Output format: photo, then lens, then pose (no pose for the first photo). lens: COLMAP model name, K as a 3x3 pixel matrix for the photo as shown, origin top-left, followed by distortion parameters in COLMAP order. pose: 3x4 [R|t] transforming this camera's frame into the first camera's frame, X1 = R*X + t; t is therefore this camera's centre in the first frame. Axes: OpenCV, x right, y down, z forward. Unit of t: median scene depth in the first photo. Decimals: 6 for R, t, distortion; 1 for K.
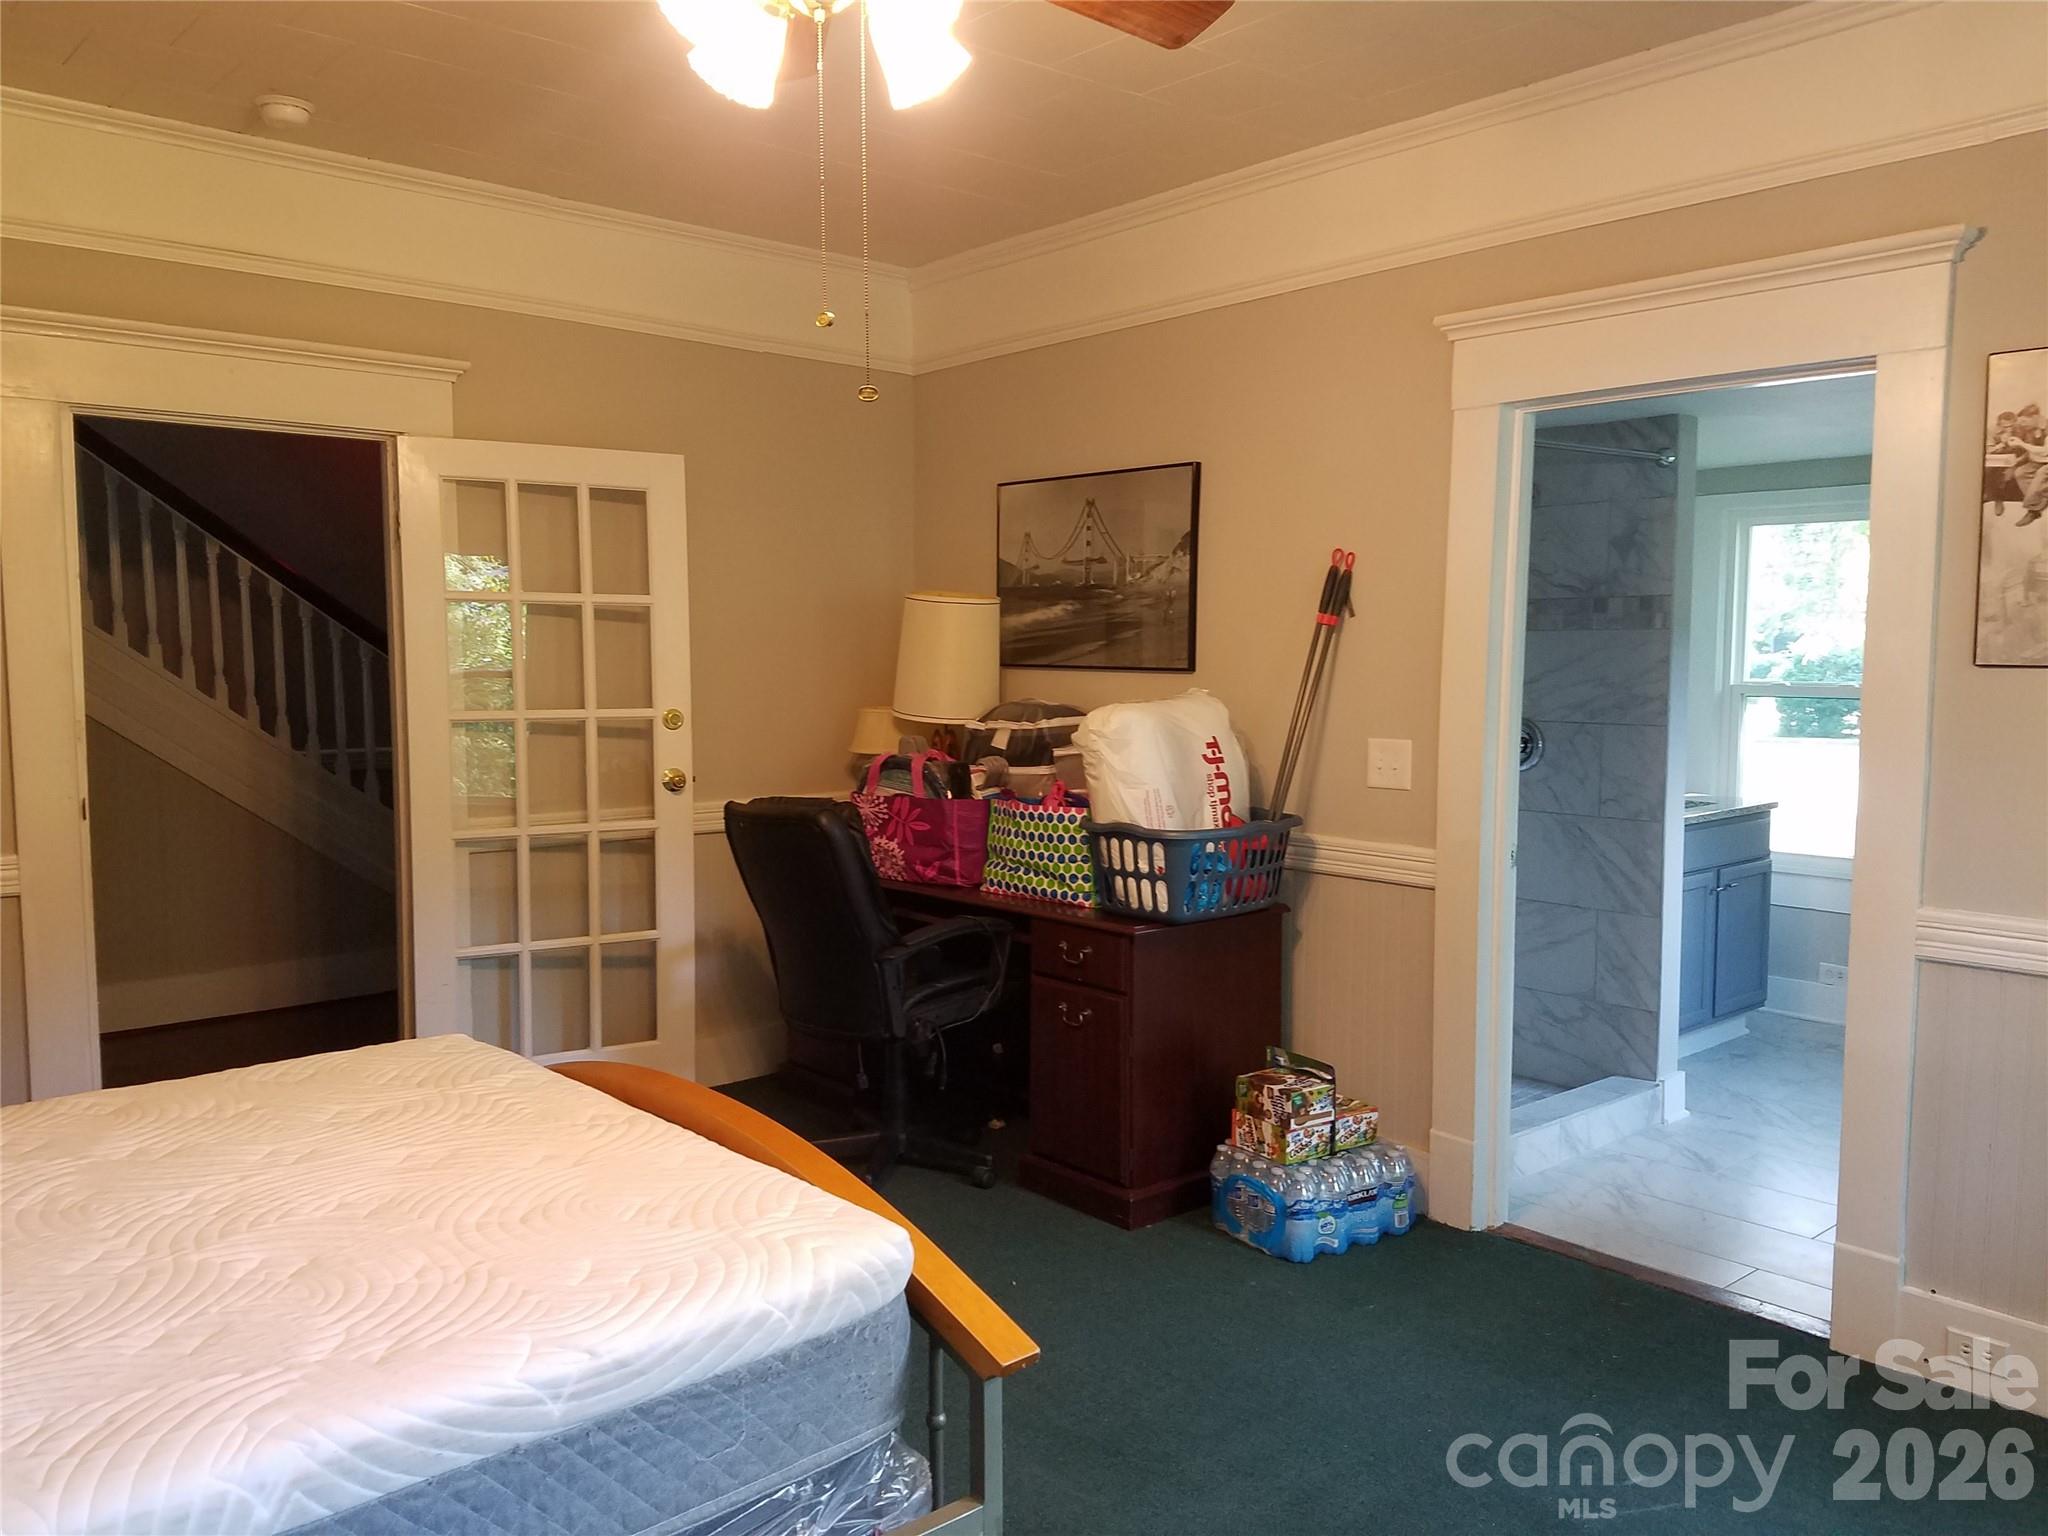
lens RADIAL K [[1515.4, 0, 1010.3], [0, 1515.4, 795.7], [0, 0, 1]] dist [0.097194, -0.157975]
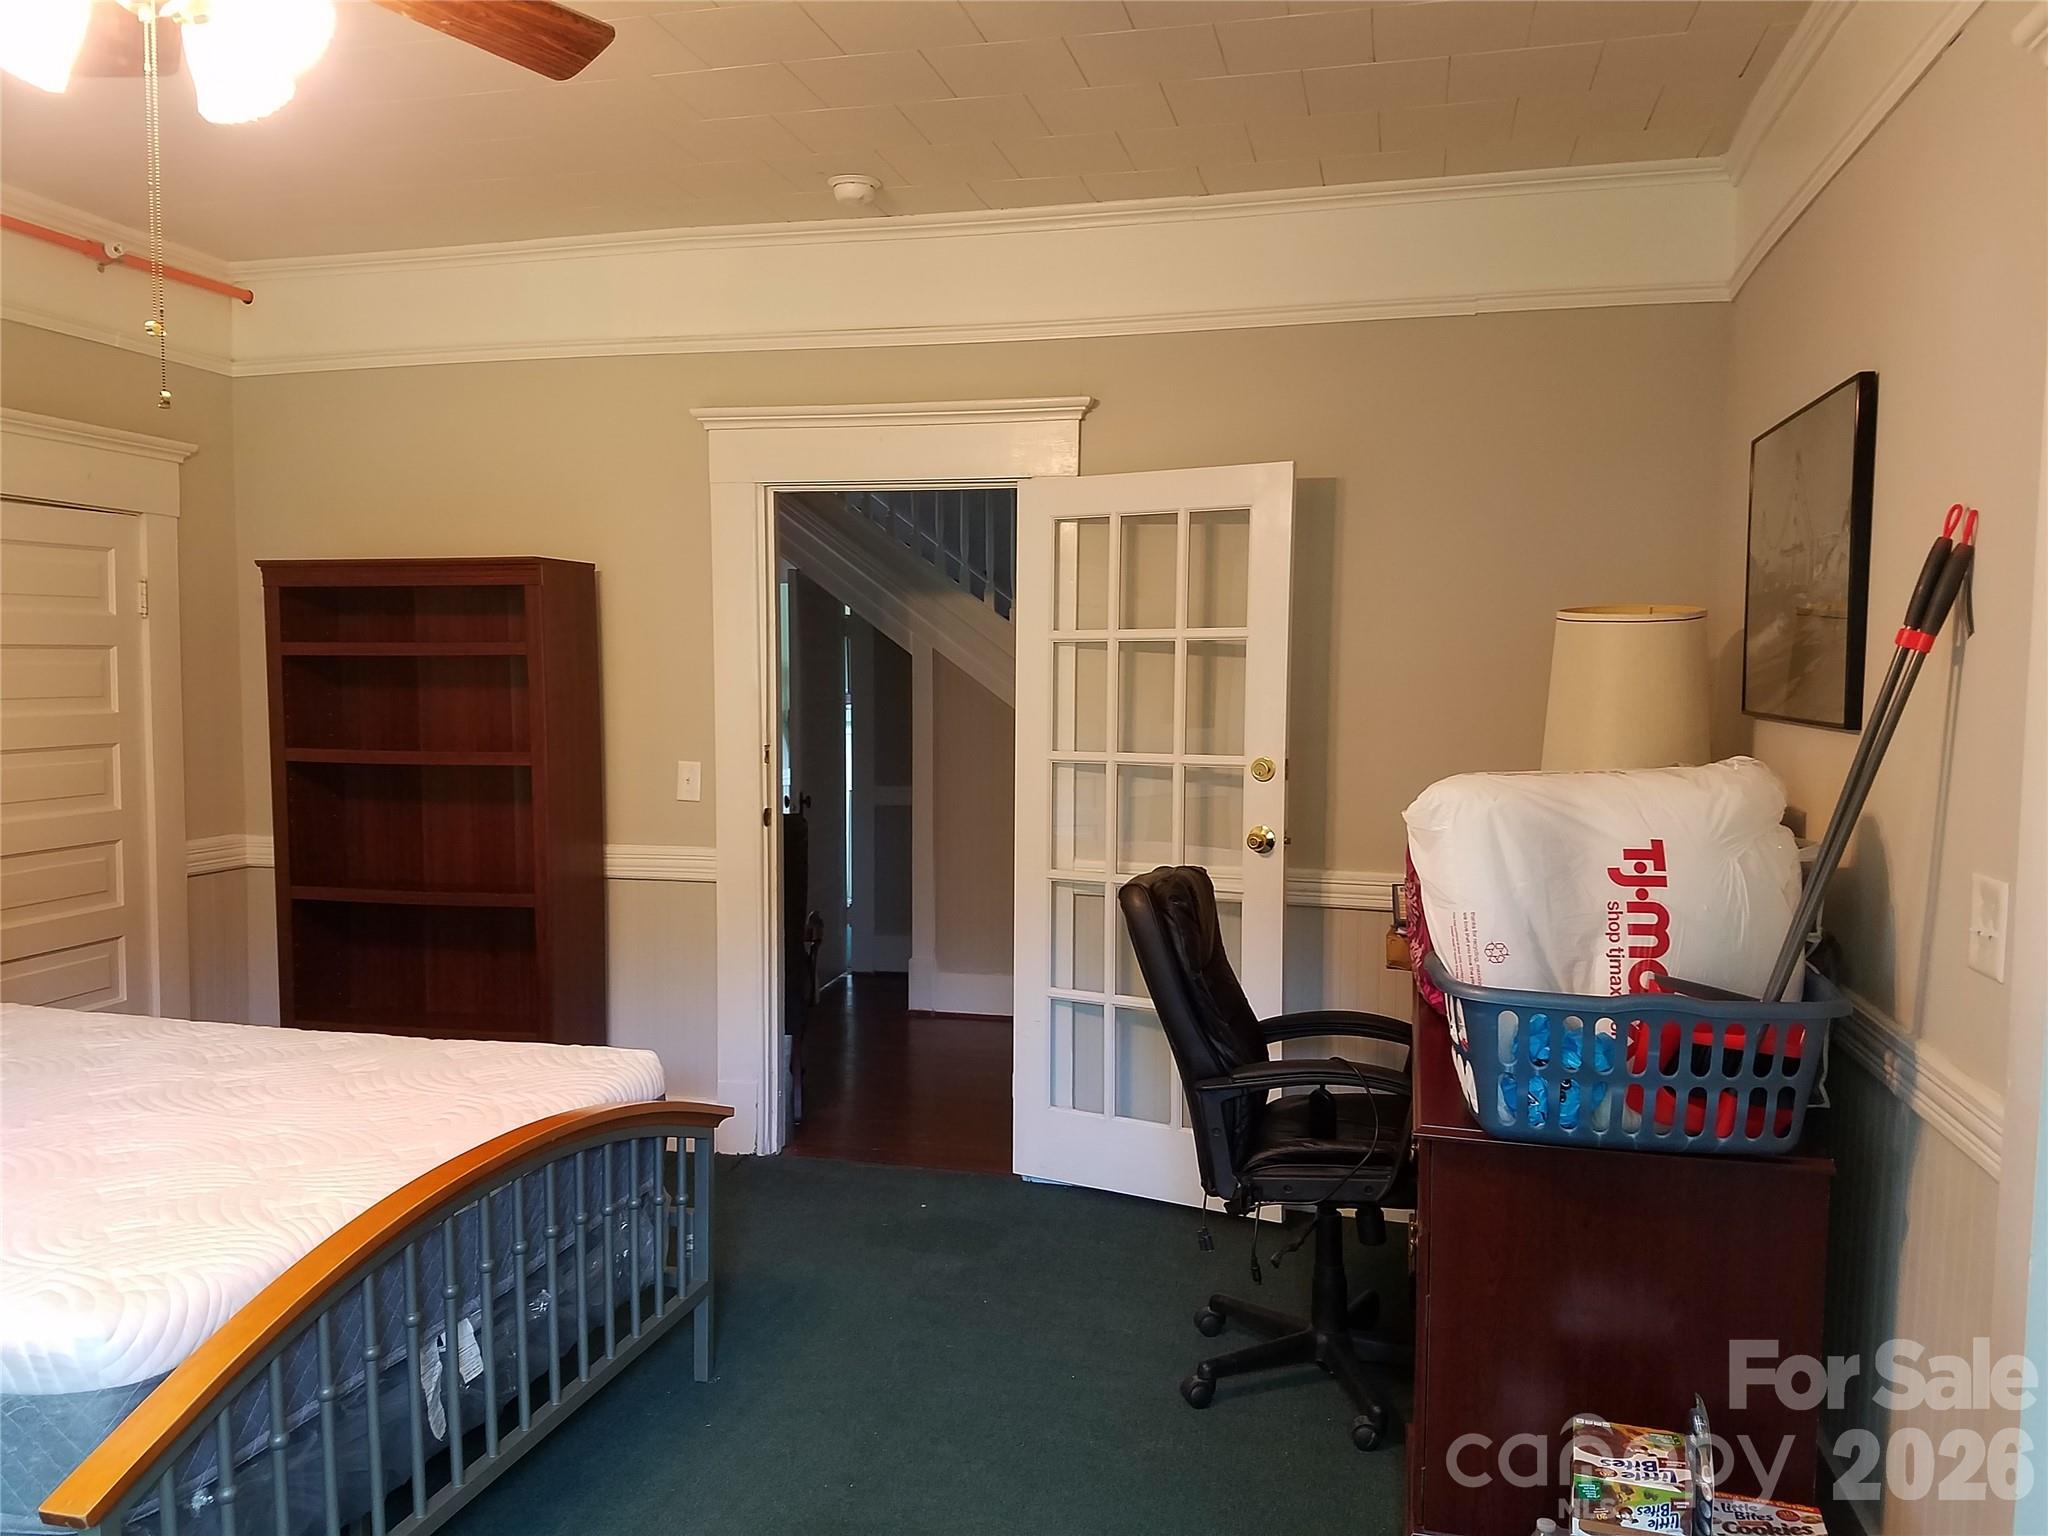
lens RADIAL K [[1515.4, 0, 936.1], [0, 1515.4, 808.7], [0, 0, 1]] dist [0.097194, -0.157975]
pose [[0.567788, 0.070163, -0.820179, 0.462588], [-0.085405, 0.996005, 0.026081, -0.042986], [0.818732, 0.055239, 0.571512, 0.436192]]
